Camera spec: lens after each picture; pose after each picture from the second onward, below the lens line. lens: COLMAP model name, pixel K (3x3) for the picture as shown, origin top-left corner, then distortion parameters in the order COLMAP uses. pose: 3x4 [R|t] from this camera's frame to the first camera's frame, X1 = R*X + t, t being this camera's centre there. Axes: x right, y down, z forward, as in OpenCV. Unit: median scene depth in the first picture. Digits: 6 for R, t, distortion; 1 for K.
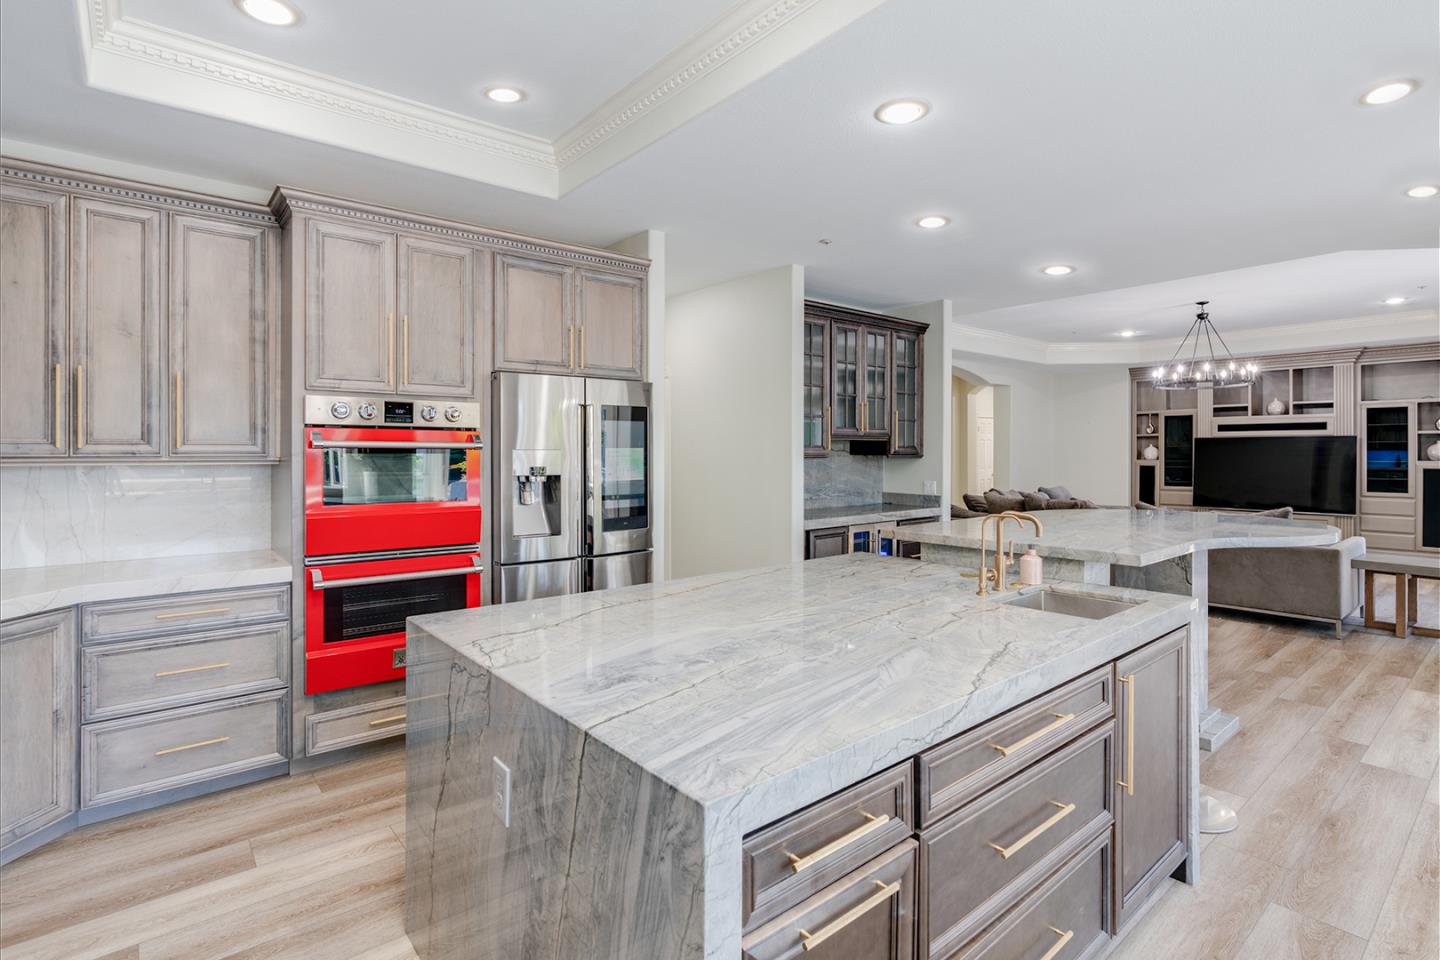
lens RADIAL K [[697.0, 0, 720.7], [0, 697.0, 454.1], [0, 0, 1]] dist [-0.003837, -0.000138]
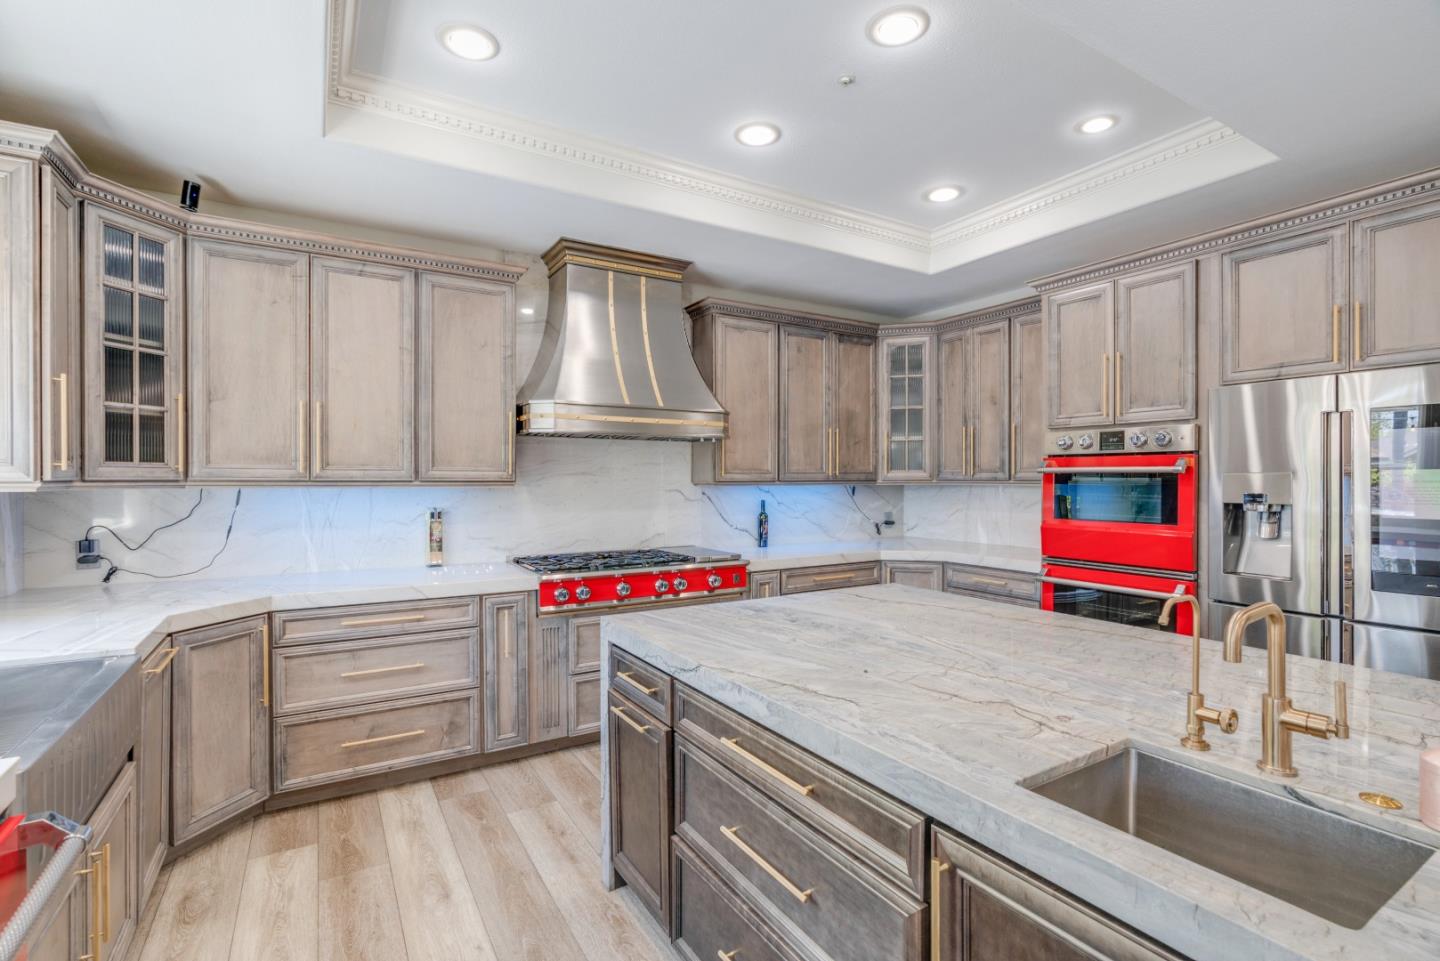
lens RADIAL K [[697.0, 0, 723.0], [0, 697.0, 479.3], [0, 0, 1]] dist [-0.003837, -0.000138]
pose [[-0.143475, 0.004253, -0.989645, 0.730844], [0.004427, 0.999984, 0.003656, -0.005035], [0.989644, -0.003857, -0.143491, 0.543200]]
